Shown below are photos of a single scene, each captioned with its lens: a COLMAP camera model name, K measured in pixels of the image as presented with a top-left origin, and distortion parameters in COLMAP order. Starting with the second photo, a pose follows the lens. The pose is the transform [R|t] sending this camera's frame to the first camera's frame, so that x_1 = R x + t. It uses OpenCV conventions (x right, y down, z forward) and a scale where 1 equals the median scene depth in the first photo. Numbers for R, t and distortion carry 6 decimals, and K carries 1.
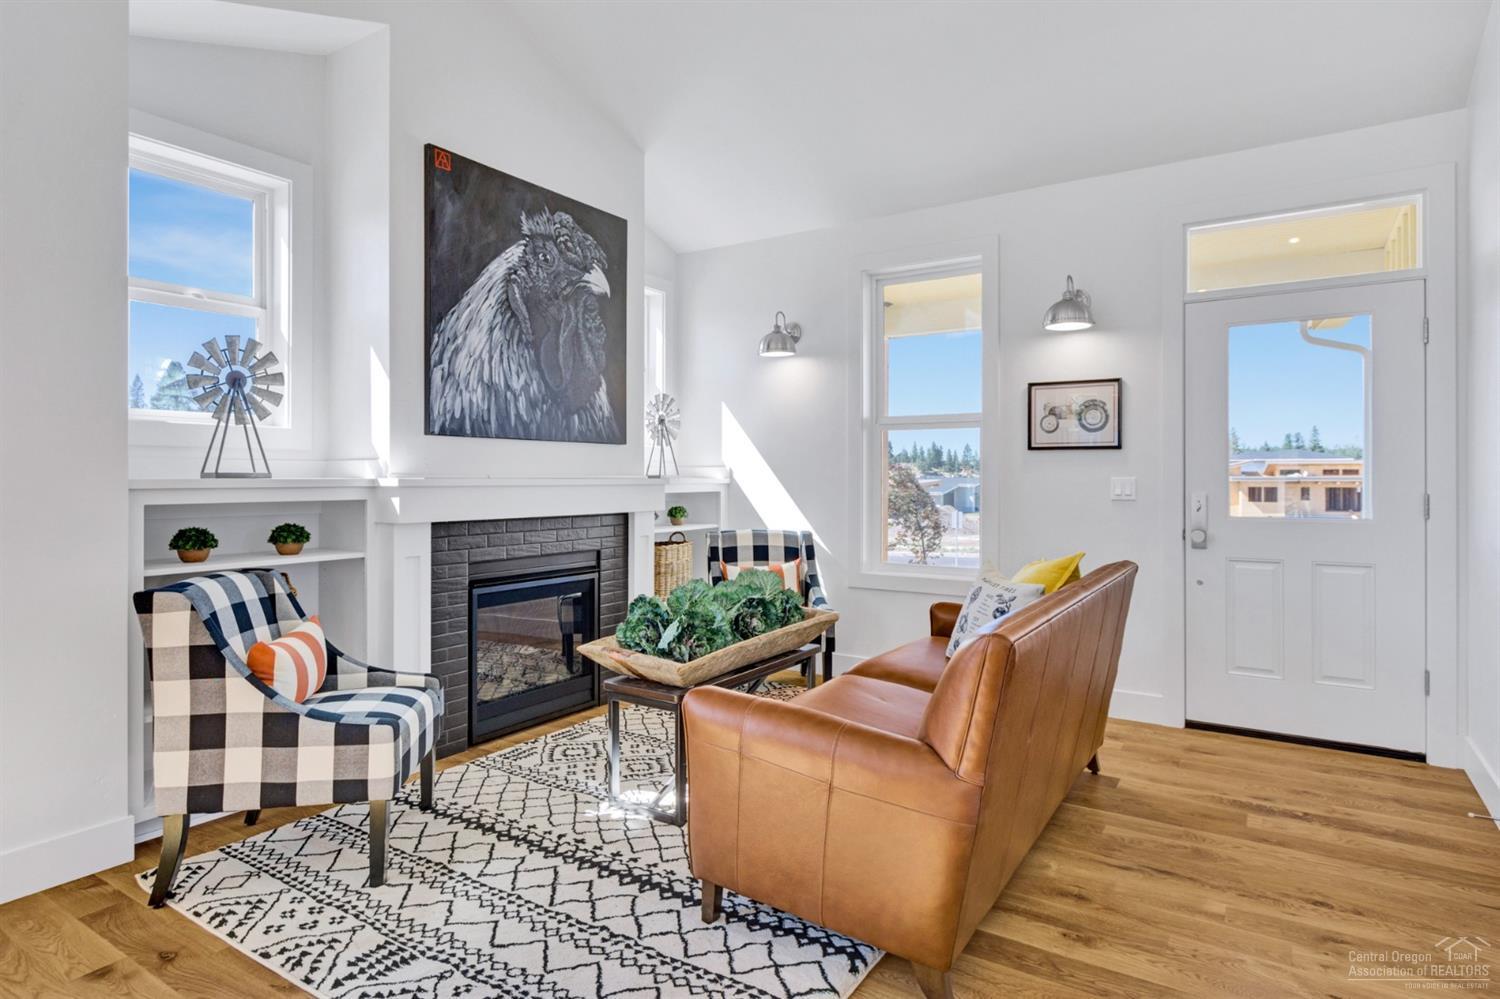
lens RADIAL K [[826.6, 0, 754.0], [0, 826.6, 475.3], [0, 0, 1]] dist [0.000671, -0.000348]
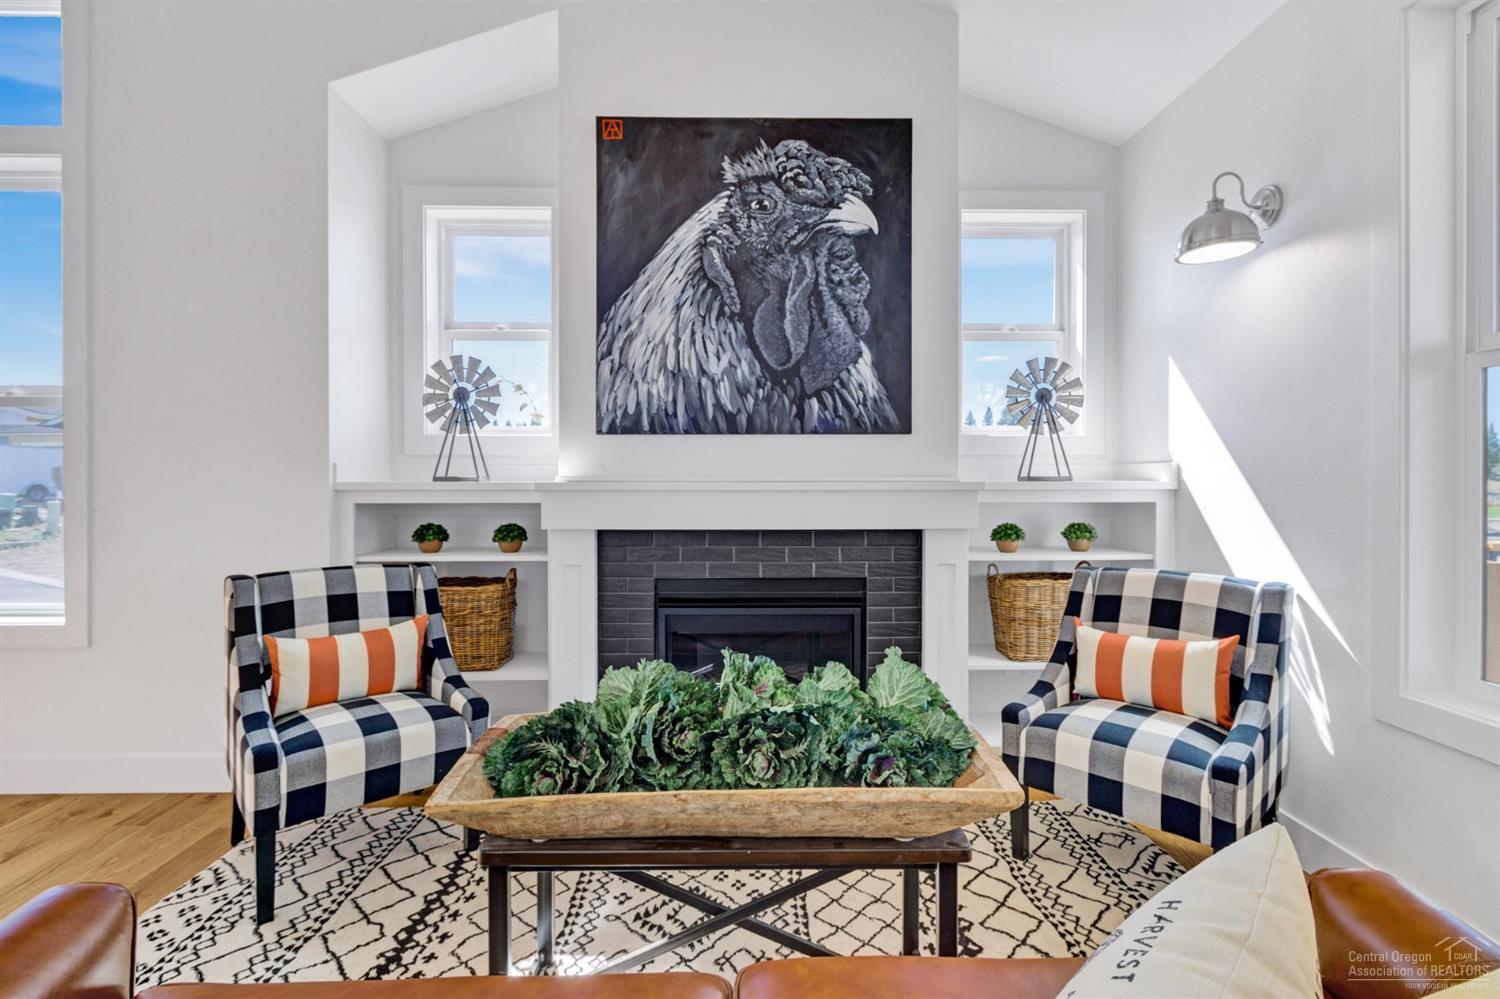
lens RADIAL K [[691.5, 0, 749.9], [0, 691.5, 481.5], [0, 0, 1]] dist [0.000611, 0.000173]
pose [[0.557382, -0.000195, -0.830256, 0.304476], [0.004110, 0.999988, 0.002525, 0.002192], [0.830246, -0.004820, 0.557376, 0.636225]]
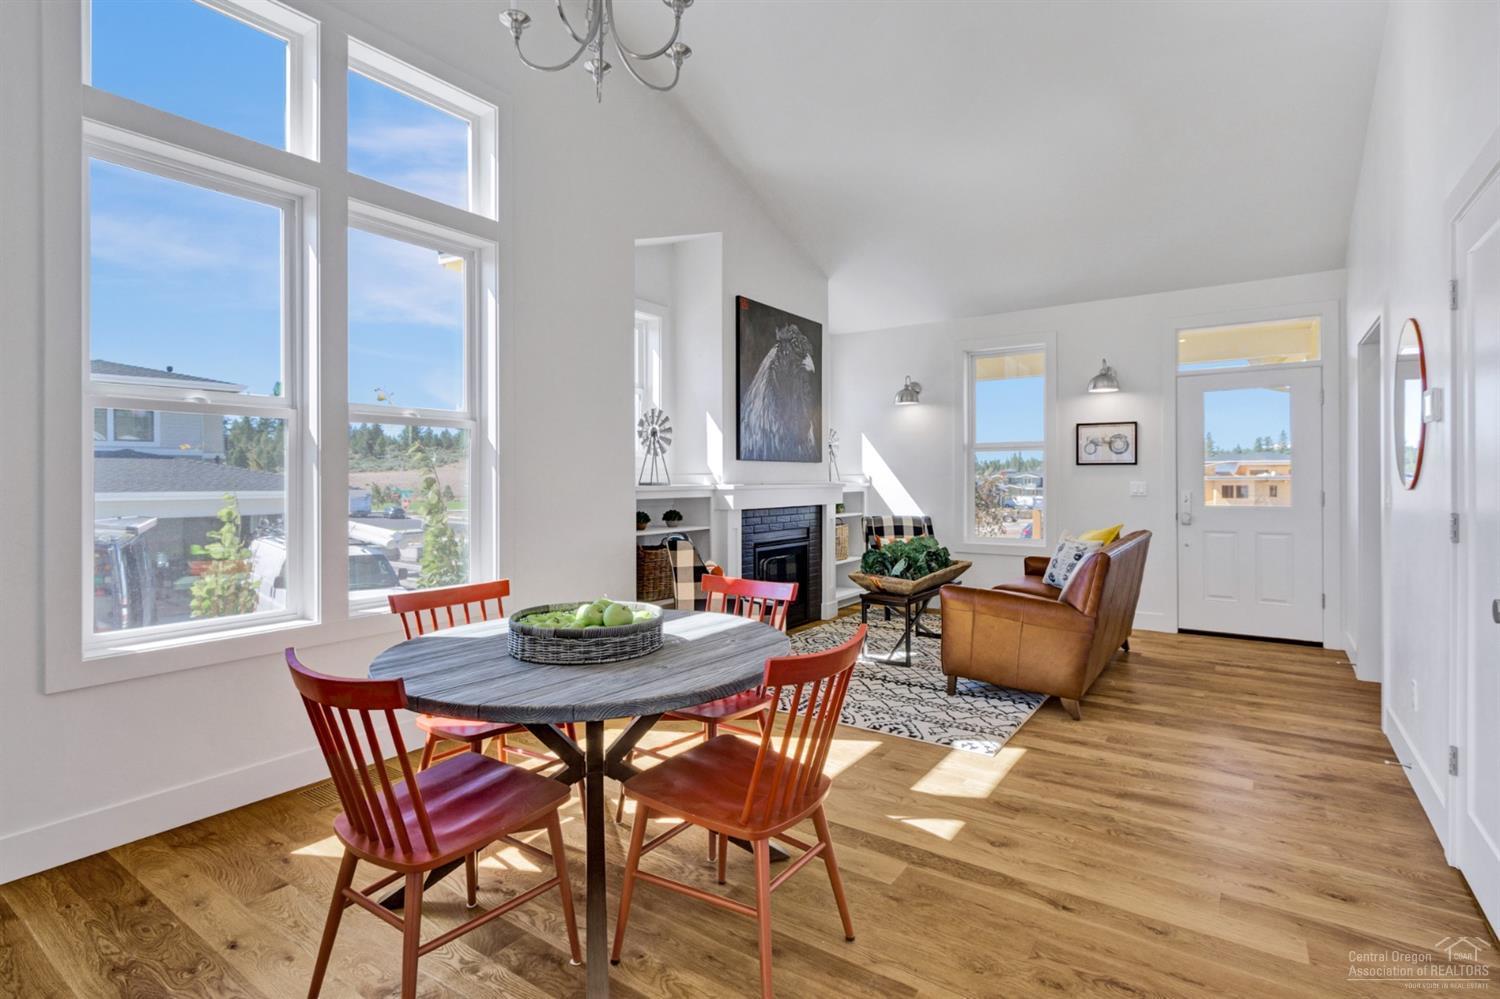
lens RADIAL K [[722.1, 0, 746.5], [0, 722.1, 478.3], [0, 0, 1]] dist [0.004335, 0.000410]
pose [[0.999062, -0.004369, -0.043086, -0.279045], [0.004465, 0.999988, 0.002135, -0.011755], [0.043076, -0.002325, 0.999069, -0.486299]]
